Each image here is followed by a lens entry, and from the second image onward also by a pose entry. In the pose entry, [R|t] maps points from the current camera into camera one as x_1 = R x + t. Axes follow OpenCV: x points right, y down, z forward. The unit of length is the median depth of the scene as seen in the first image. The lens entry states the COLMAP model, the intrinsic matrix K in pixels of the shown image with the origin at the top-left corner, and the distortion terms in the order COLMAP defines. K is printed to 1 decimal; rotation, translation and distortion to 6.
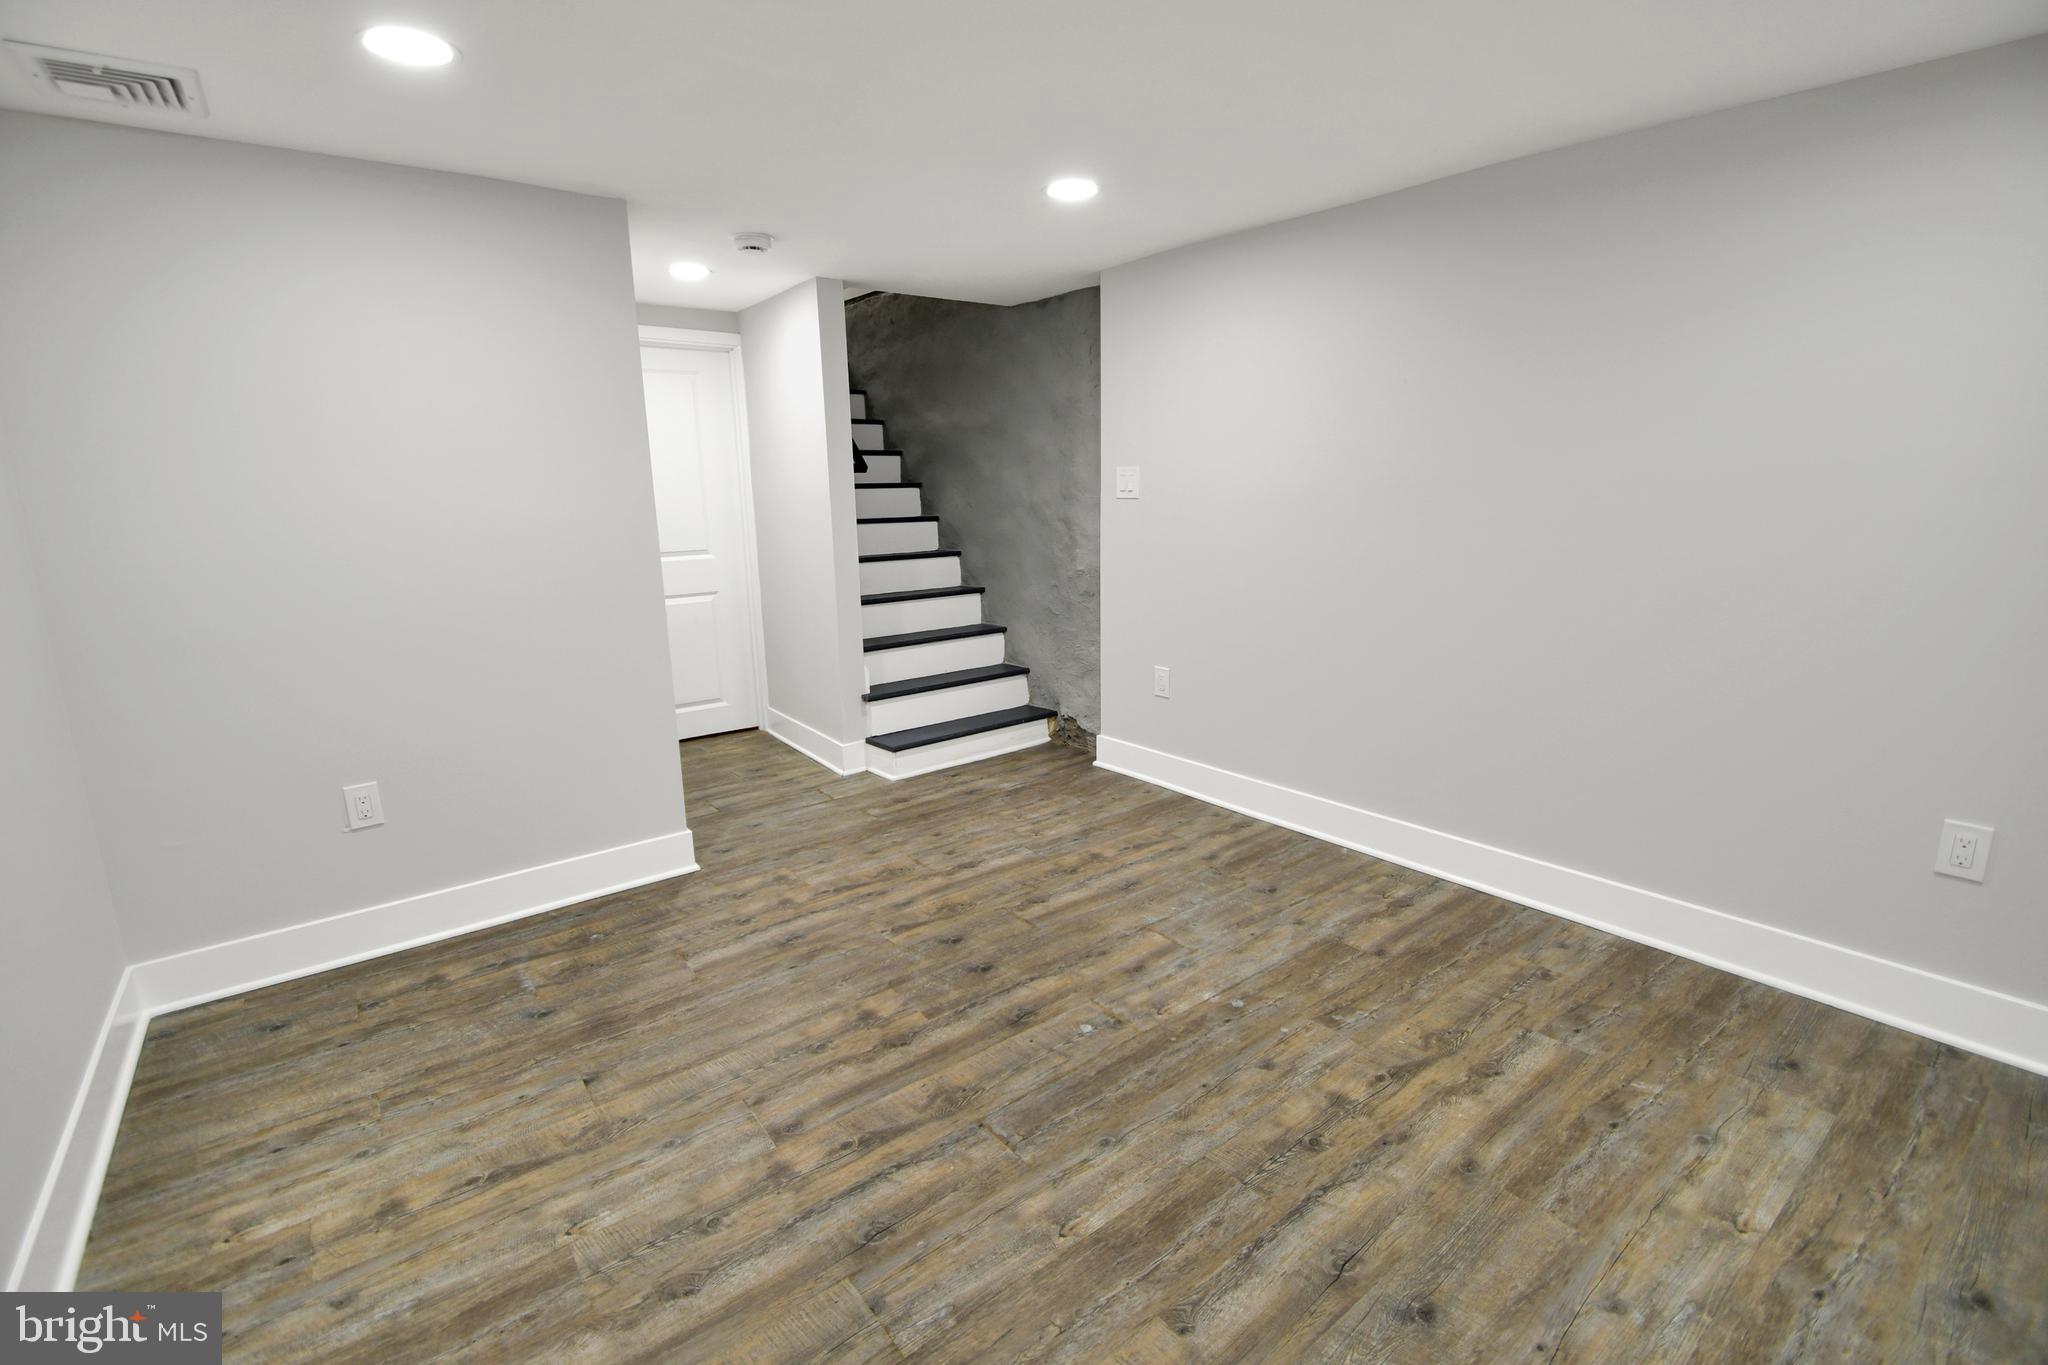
lens RADIAL K [[917.6, 0, 993.9], [0, 917.6, 676.8], [0, 0, 1]] dist [0.012171, -0.017169]
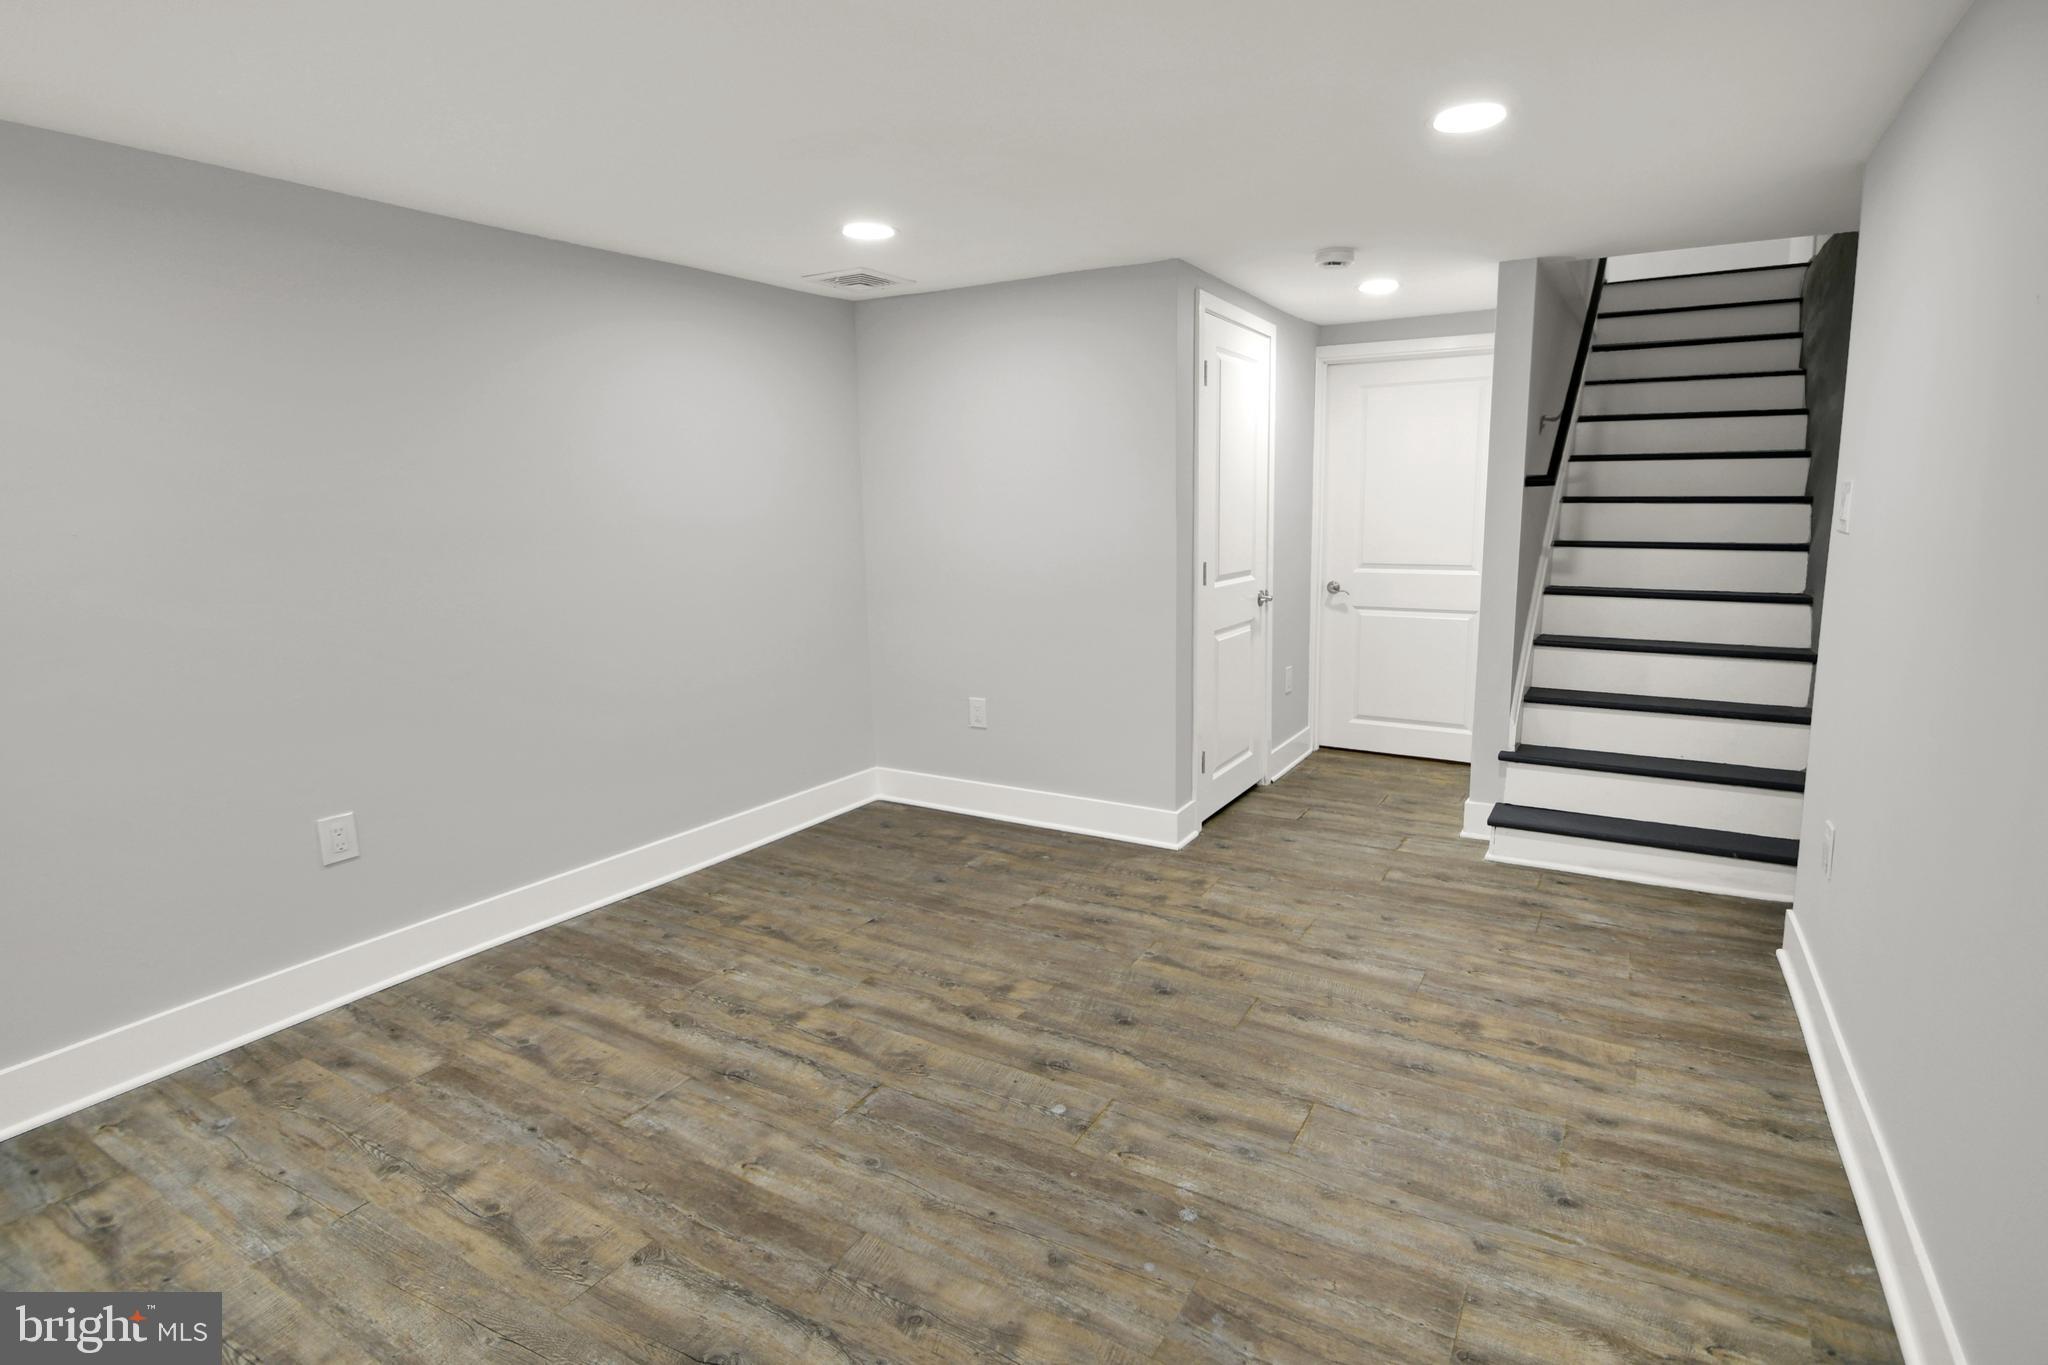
lens RADIAL K [[948.9, 0, 1132.4], [0, 948.9, 679.0], [0, 0, 1]] dist [-0.002179, -0.000523]
pose [[0.437202, 0.182906, -0.880568, 0.835444], [-0.185538, 0.976383, 0.110688, -0.141121], [0.880017, 0.114986, 0.460812, 0.557569]]
